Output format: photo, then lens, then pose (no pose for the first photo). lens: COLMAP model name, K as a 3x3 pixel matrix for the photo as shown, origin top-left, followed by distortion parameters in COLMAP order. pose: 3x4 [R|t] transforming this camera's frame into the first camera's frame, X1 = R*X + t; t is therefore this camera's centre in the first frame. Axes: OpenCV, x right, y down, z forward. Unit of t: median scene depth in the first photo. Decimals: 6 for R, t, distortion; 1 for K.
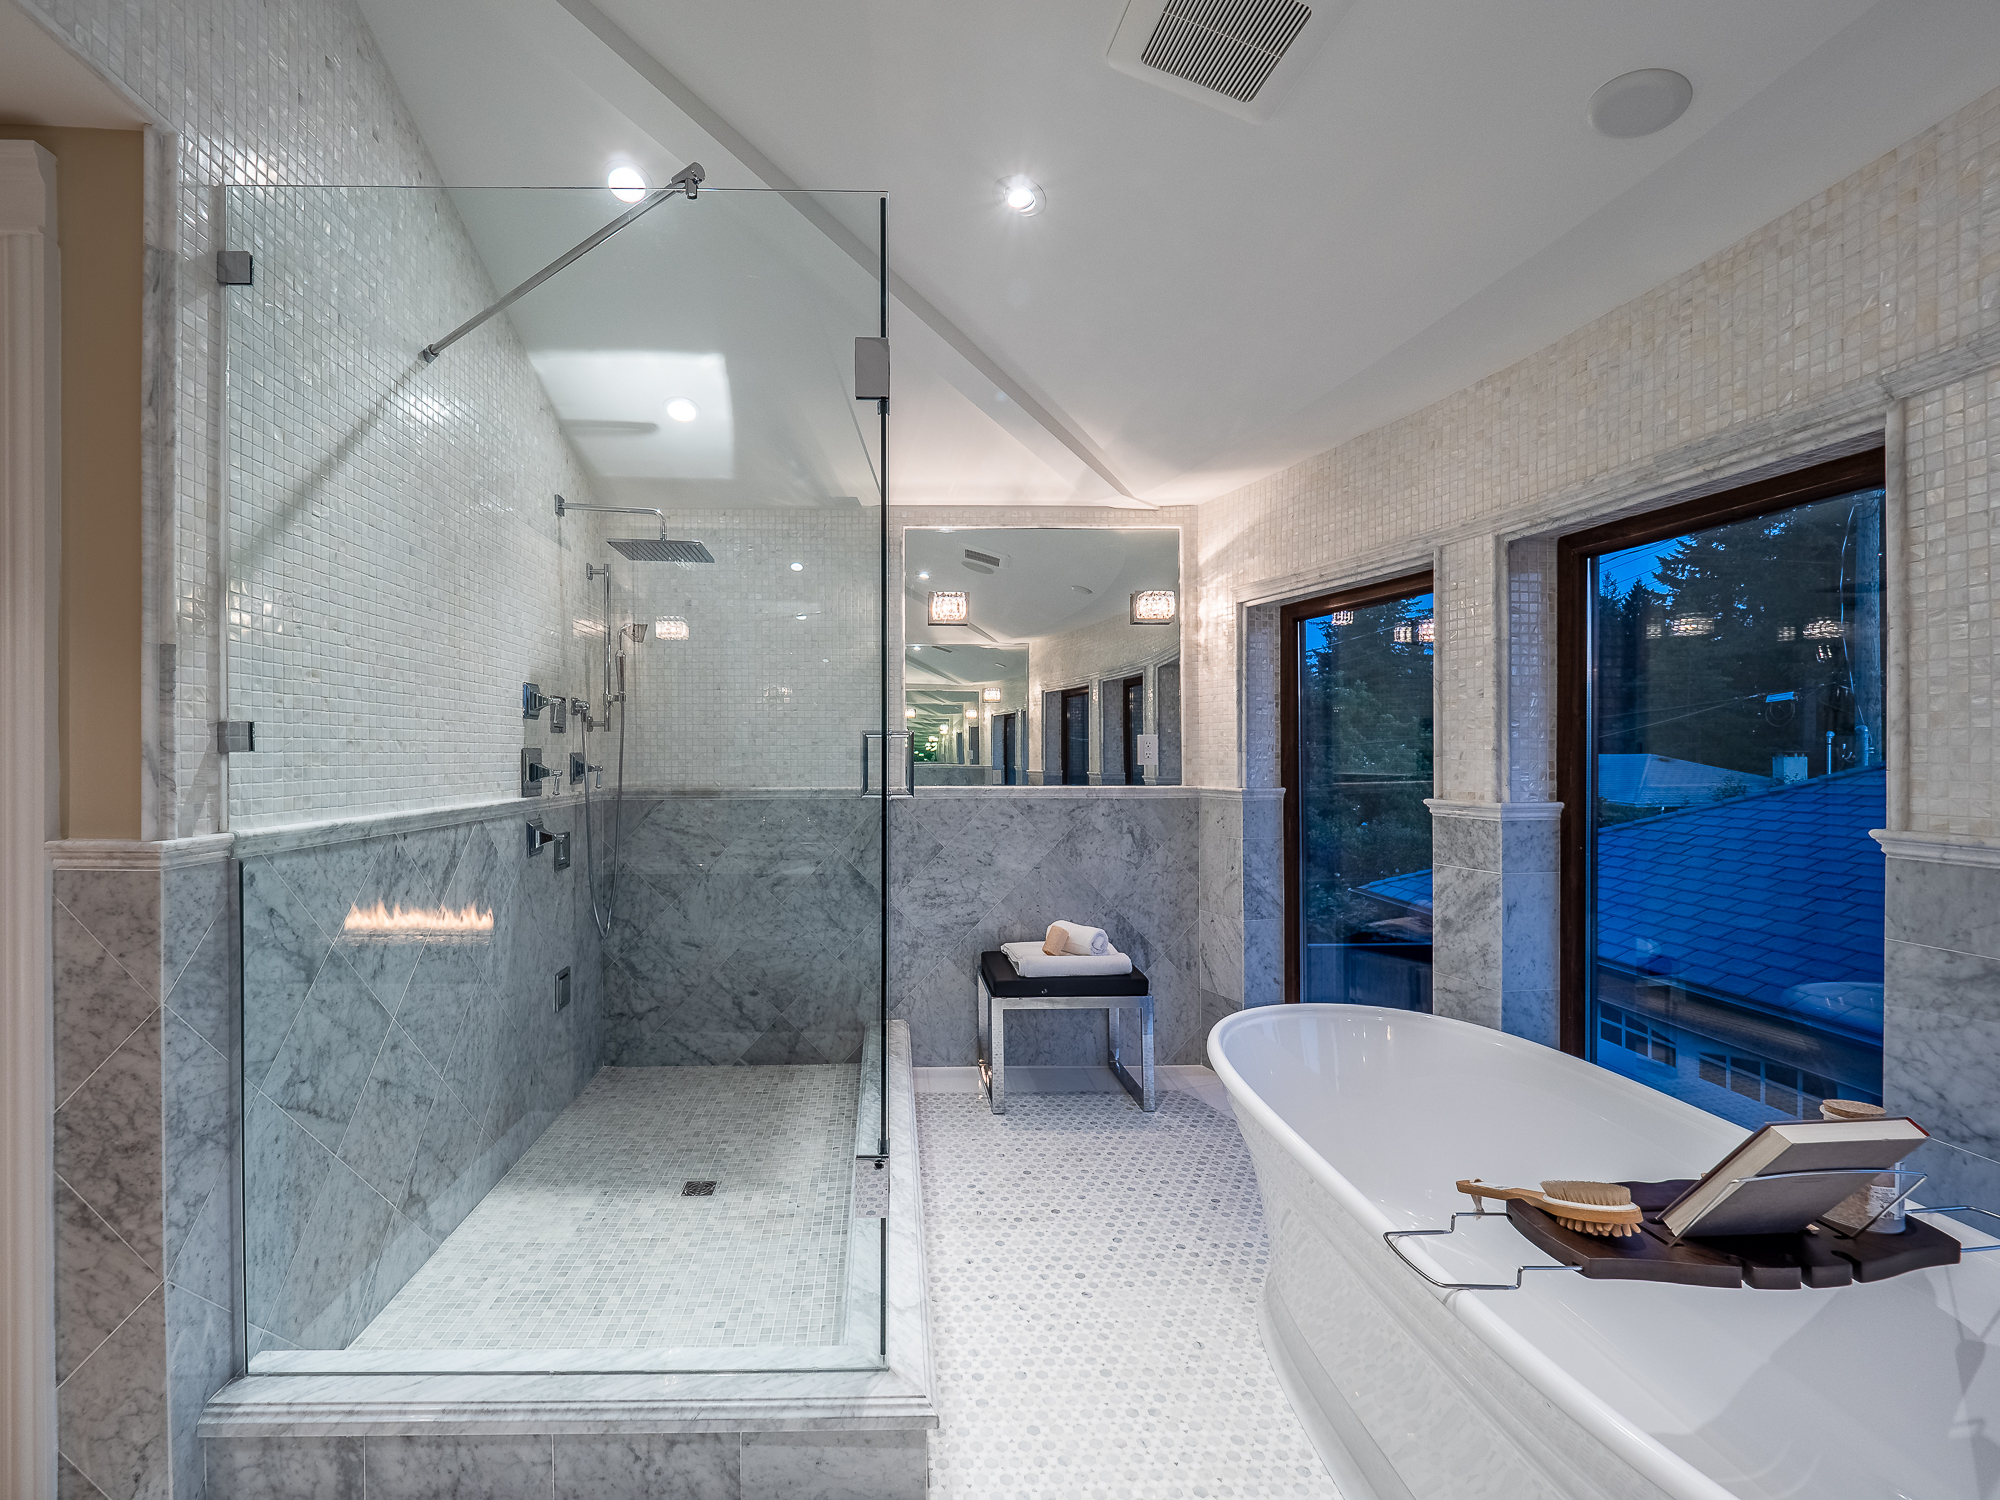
lens RADIAL K [[870.9, 0, 998.3], [0, 870.9, 755.0], [0, 0, 1]] dist [0.010173, -0.005690]
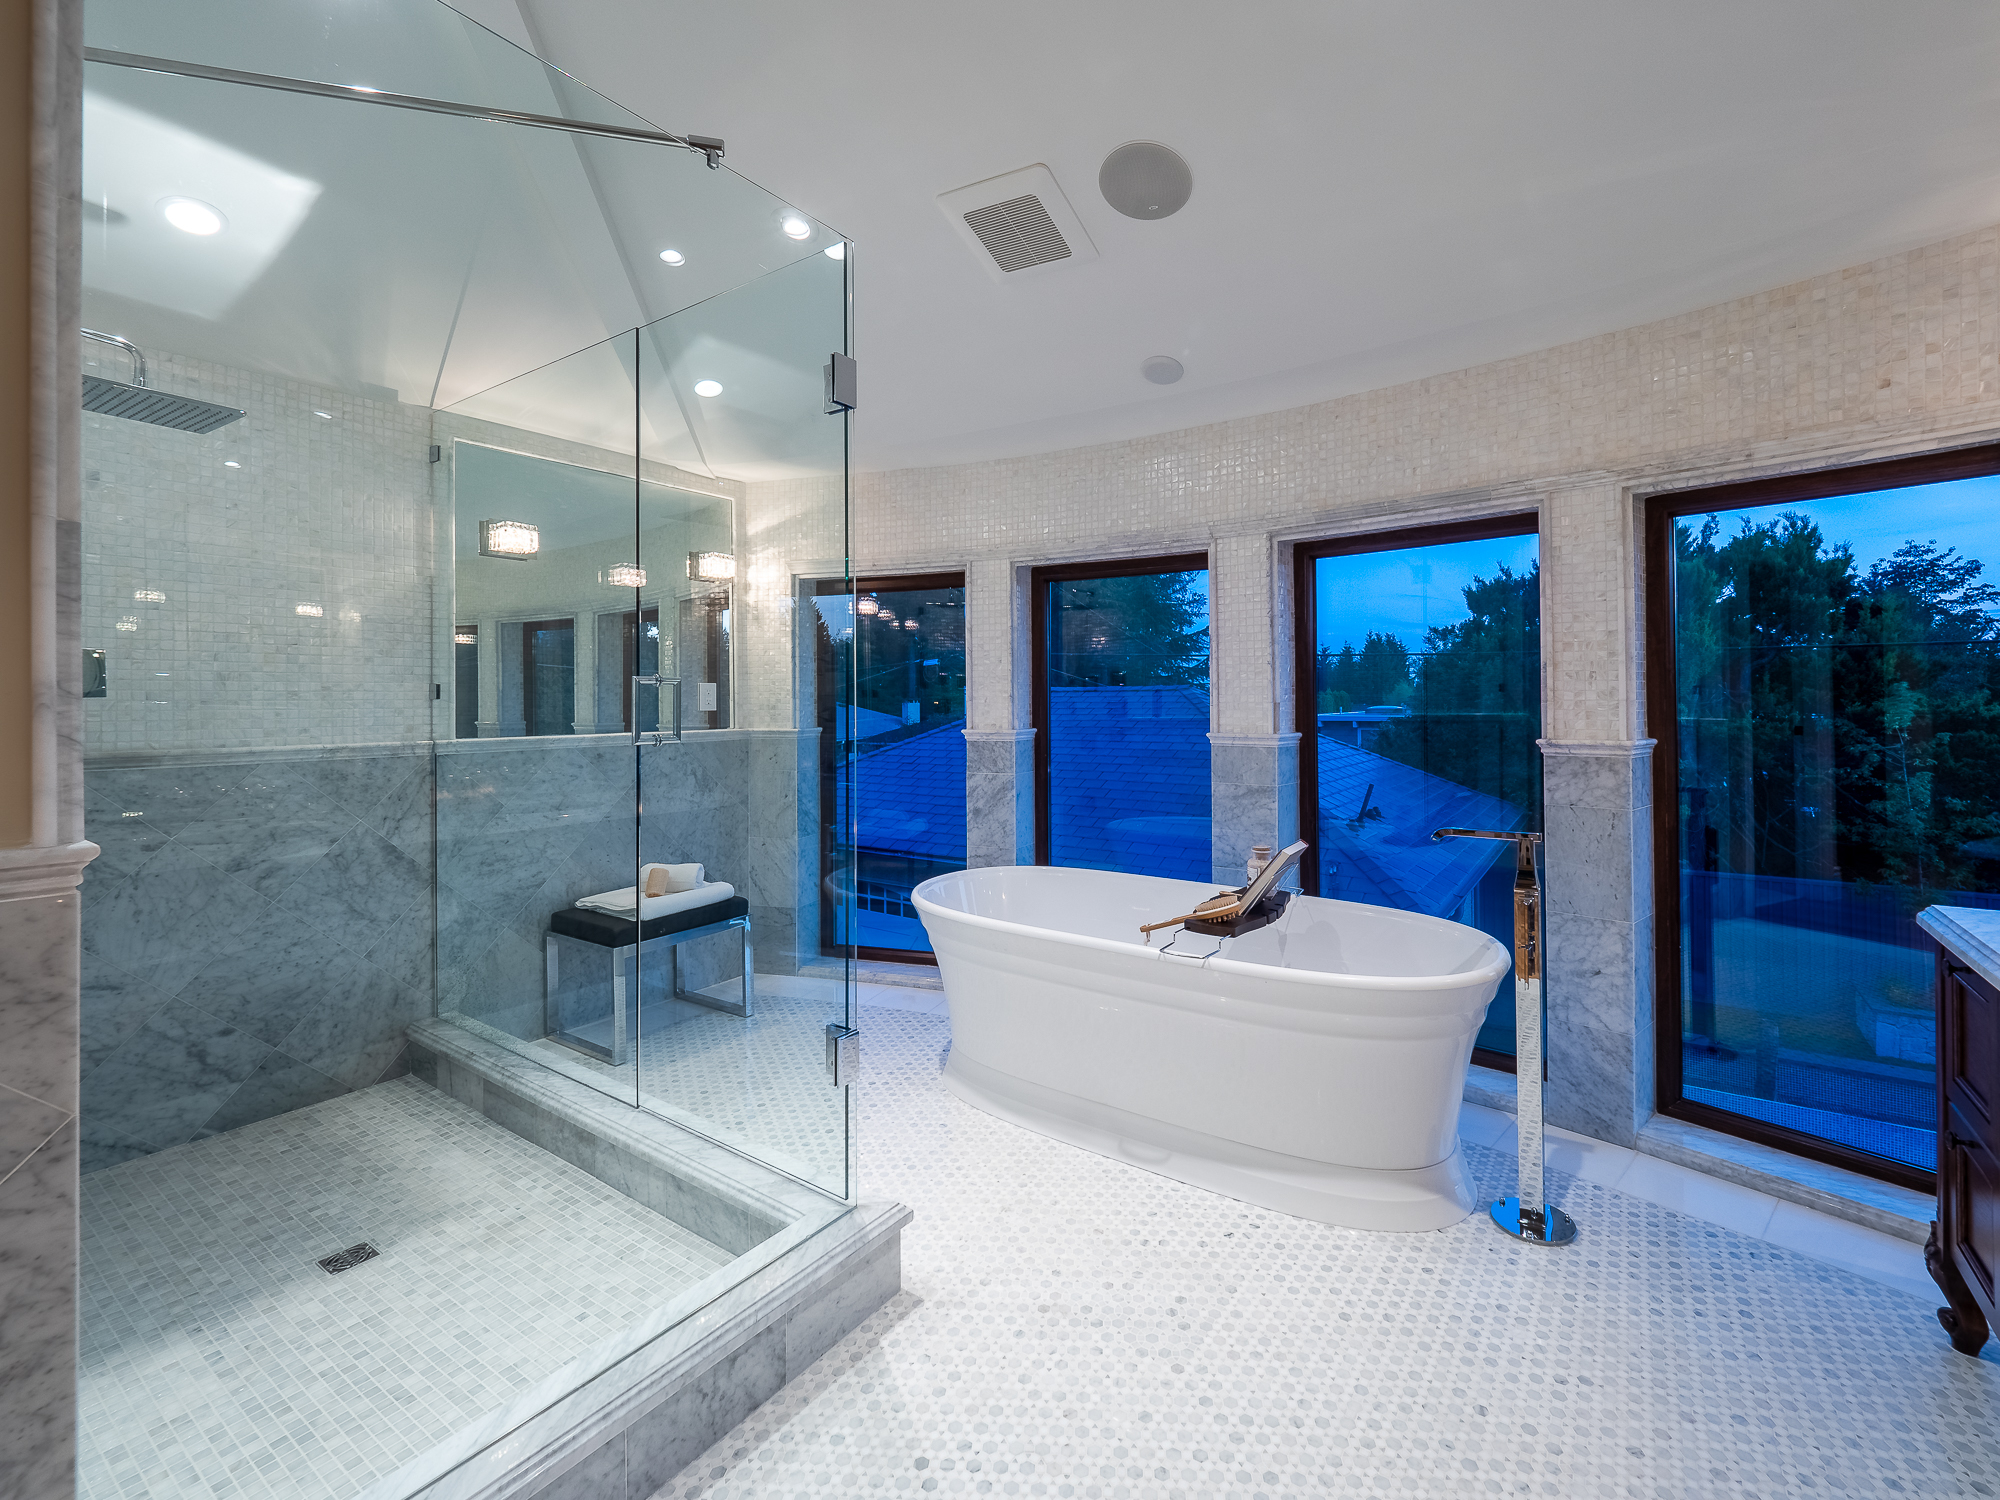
lens RADIAL K [[851.6, 0, 1001.3], [0, 851.6, 694.1], [0, 0, 1]] dist [-0.002194, -0.002548]
pose [[0.605708, 0.003025, 0.795681, -0.473505], [0.005802, 0.999949, -0.008218, 0.001464], [-0.795666, 0.009594, 0.605660, 0.060034]]
